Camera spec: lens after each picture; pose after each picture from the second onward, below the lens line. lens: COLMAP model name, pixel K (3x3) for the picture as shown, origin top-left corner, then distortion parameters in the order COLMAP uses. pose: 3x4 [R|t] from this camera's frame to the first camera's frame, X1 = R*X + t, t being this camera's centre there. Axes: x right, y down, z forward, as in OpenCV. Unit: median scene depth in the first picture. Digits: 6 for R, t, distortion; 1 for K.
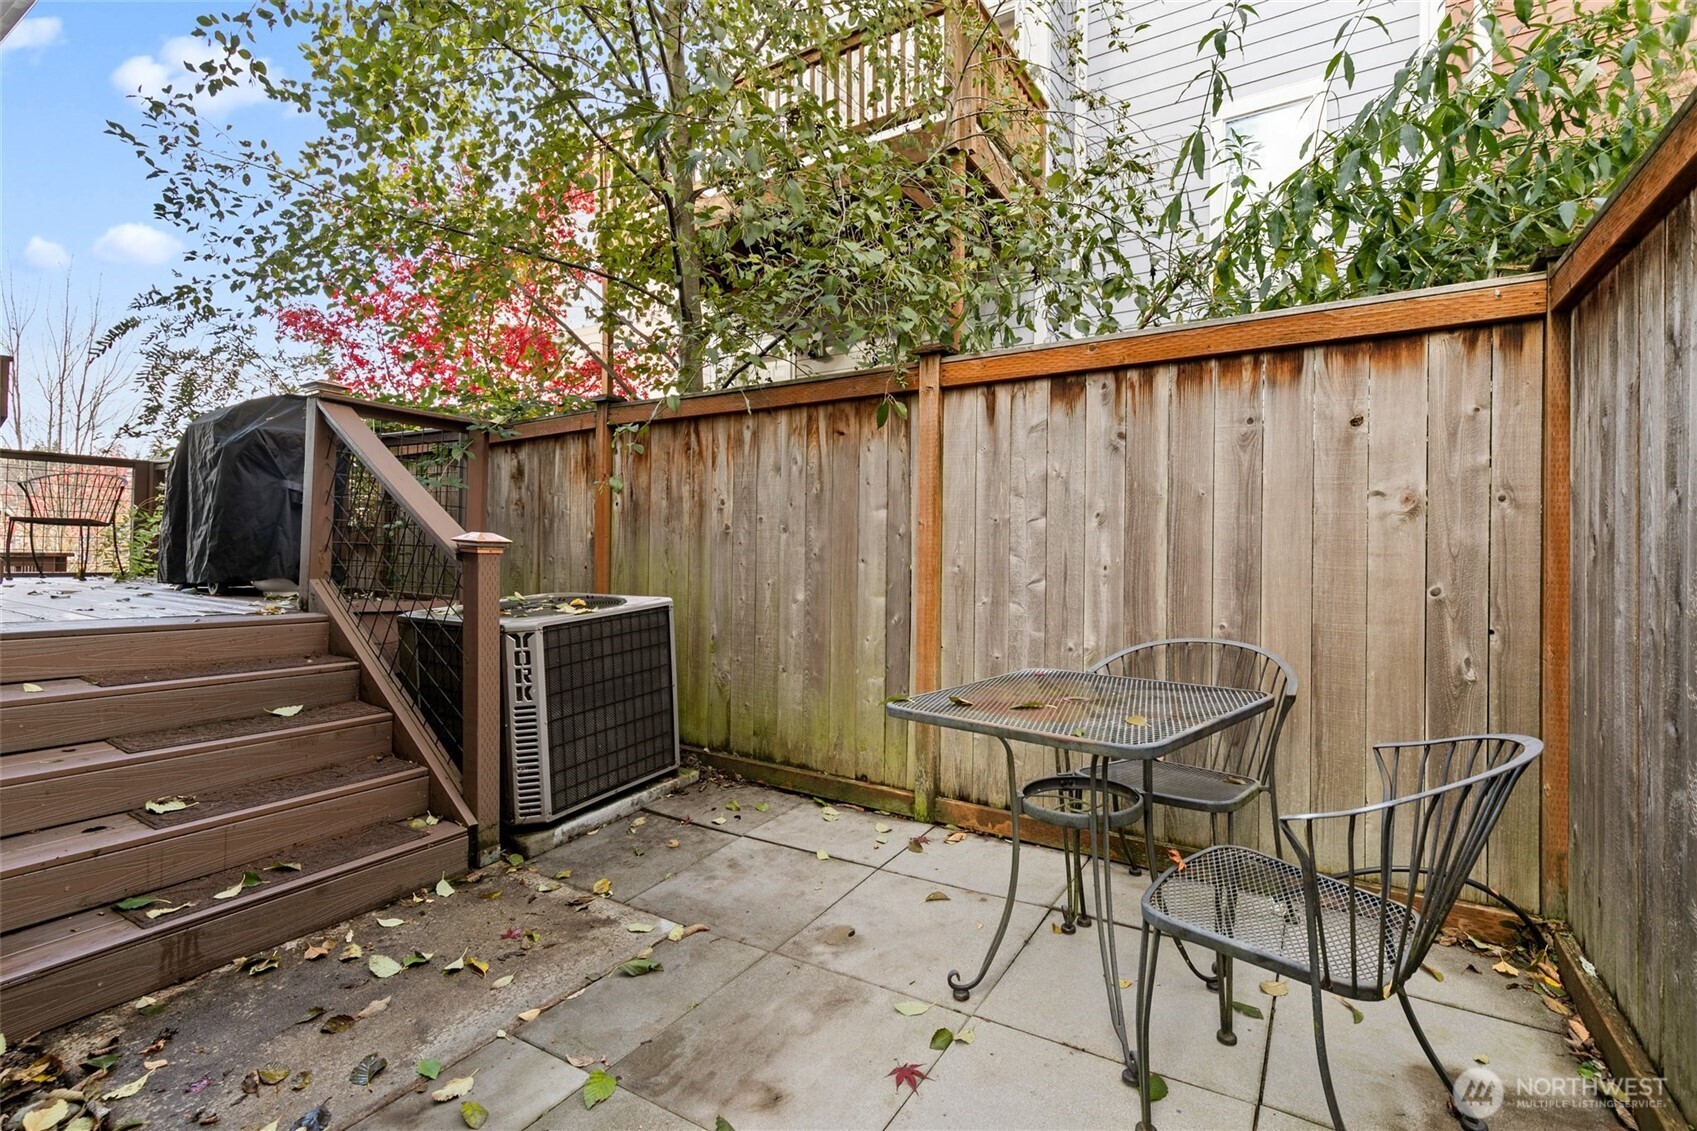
lens RADIAL K [[779.1, 0, 841.0], [0, 779.1, 557.0], [0, 0, 1]] dist [-0.002426, -0.000237]
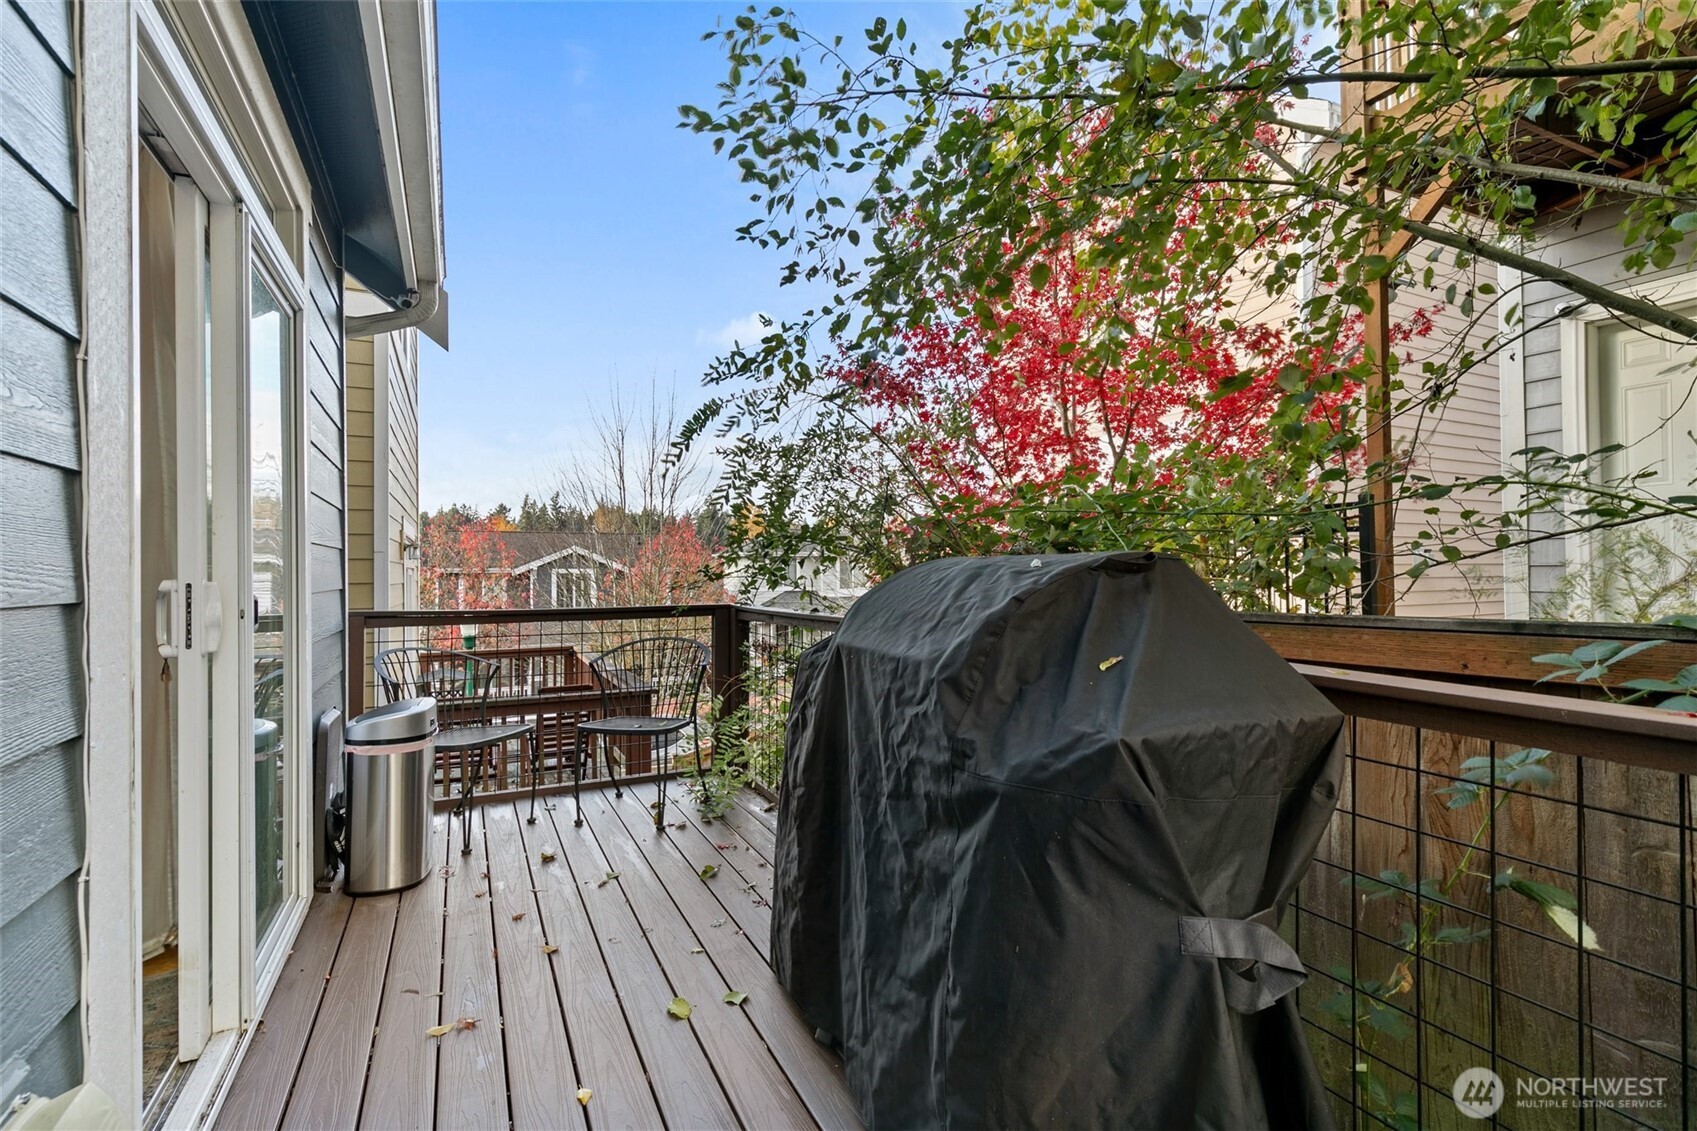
lens RADIAL K [[779.1, 0, 850.6], [0, 779.1, 571.2], [0, 0, 1]] dist [-0.002426, -0.000237]
pose [[0.847341, -0.012071, -0.530912, -0.460385], [0.007095, 0.999910, -0.011411, -0.152747], [0.531002, 0.005902, 0.847350, 0.502255]]
